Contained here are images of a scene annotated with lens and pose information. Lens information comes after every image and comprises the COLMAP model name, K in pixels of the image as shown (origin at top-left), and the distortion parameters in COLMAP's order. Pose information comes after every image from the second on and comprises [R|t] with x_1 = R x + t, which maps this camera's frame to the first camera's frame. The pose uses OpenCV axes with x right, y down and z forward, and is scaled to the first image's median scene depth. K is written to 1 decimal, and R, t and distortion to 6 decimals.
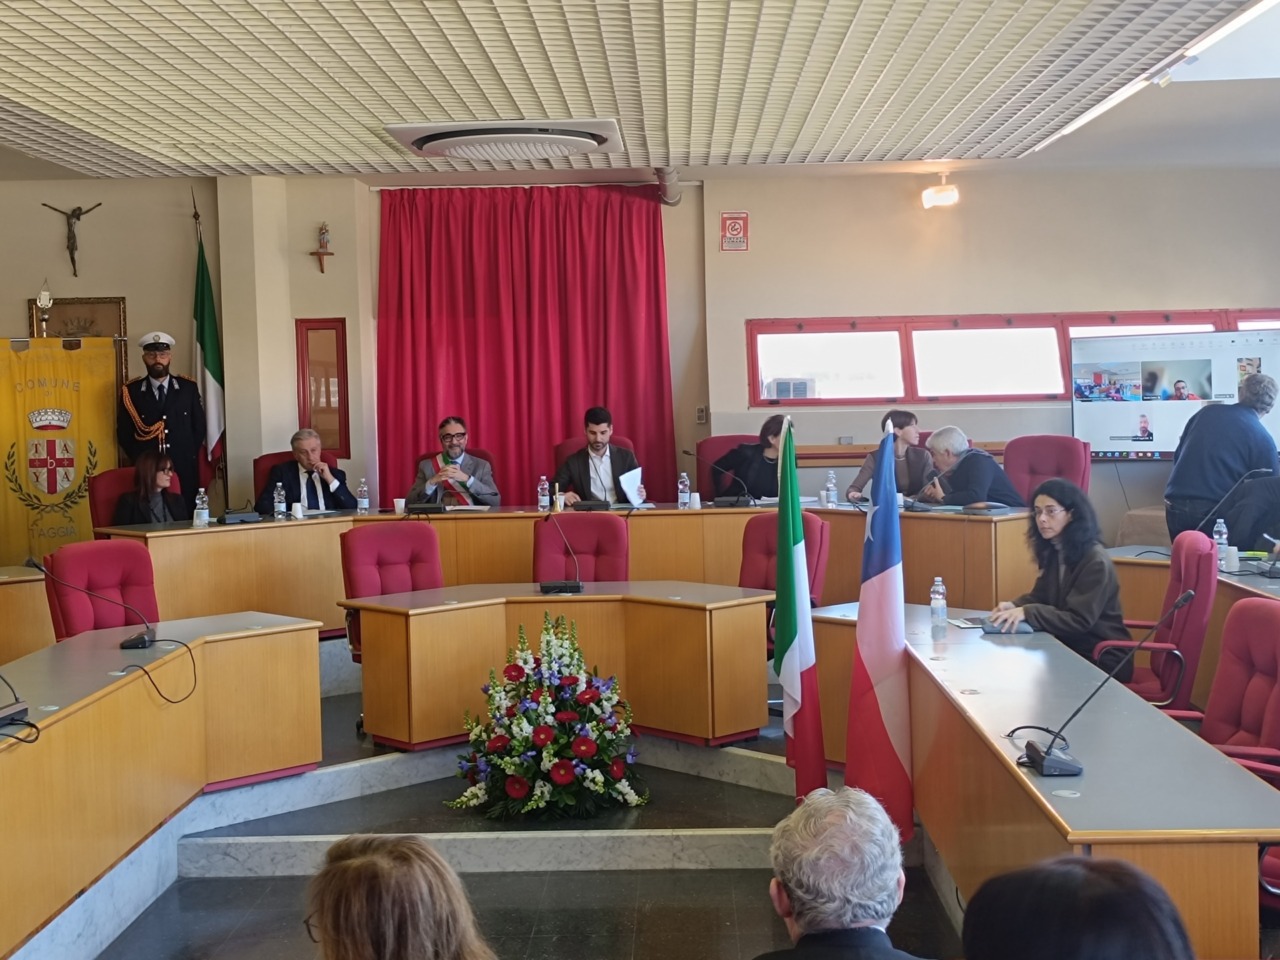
lens RADIAL K [[1753.5, 0, 622.6], [0, 1753.5, 473.8], [0, 0, 1]] dist [0.117034, -0.313750]
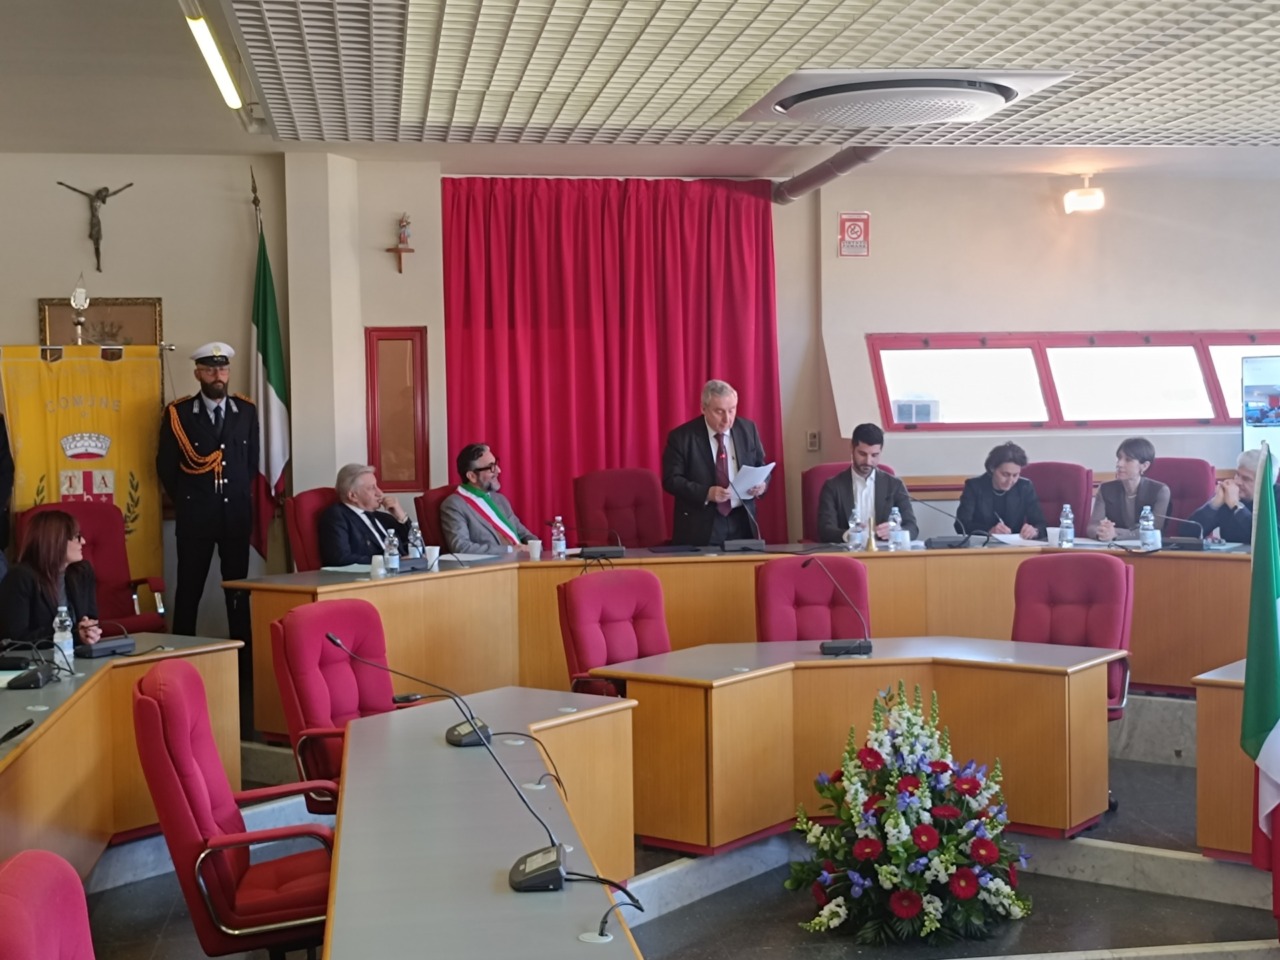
lens RADIAL K [[1757.9, 0, 634.4], [0, 1757.9, 484.2], [0, 0, 1]] dist [0.131492, -0.415932]
pose [[0.984255, -0.003274, 0.176722, -0.282253], [0.005142, 0.999936, -0.010112, -0.004752], [-0.176678, 0.010861, 0.984209, 0.198231]]
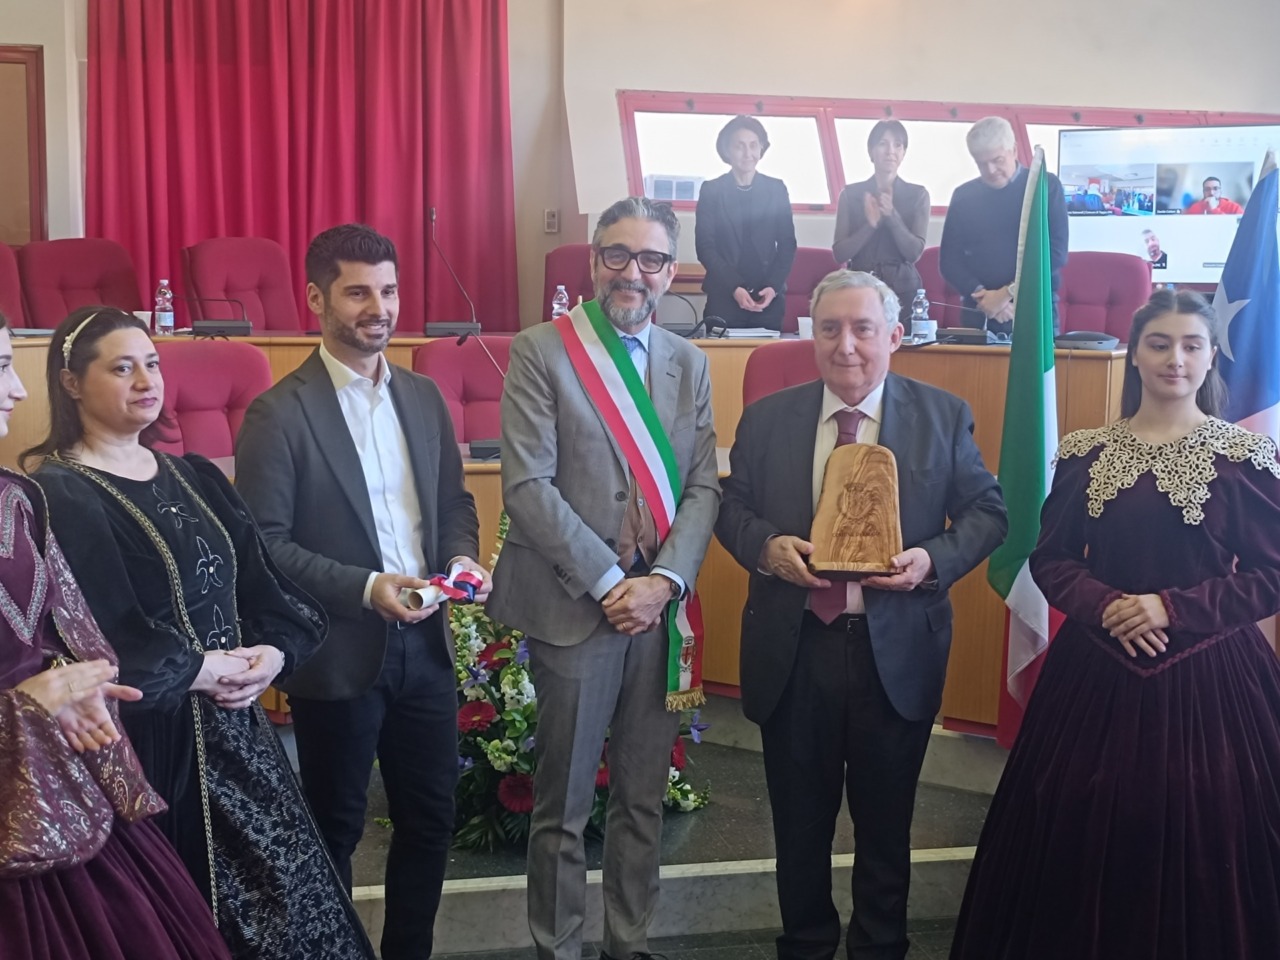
lens RADIAL K [[1753.5, 0, 622.6], [0, 1753.5, 473.8], [0, 0, 1]] dist [0.117034, -0.313750]
pose [[0.969705, 0.004690, 0.244235, -0.146278], [-0.021015, 0.997711, 0.064276, 0.032737], [-0.243375, -0.067462, 0.967583, 0.390858]]
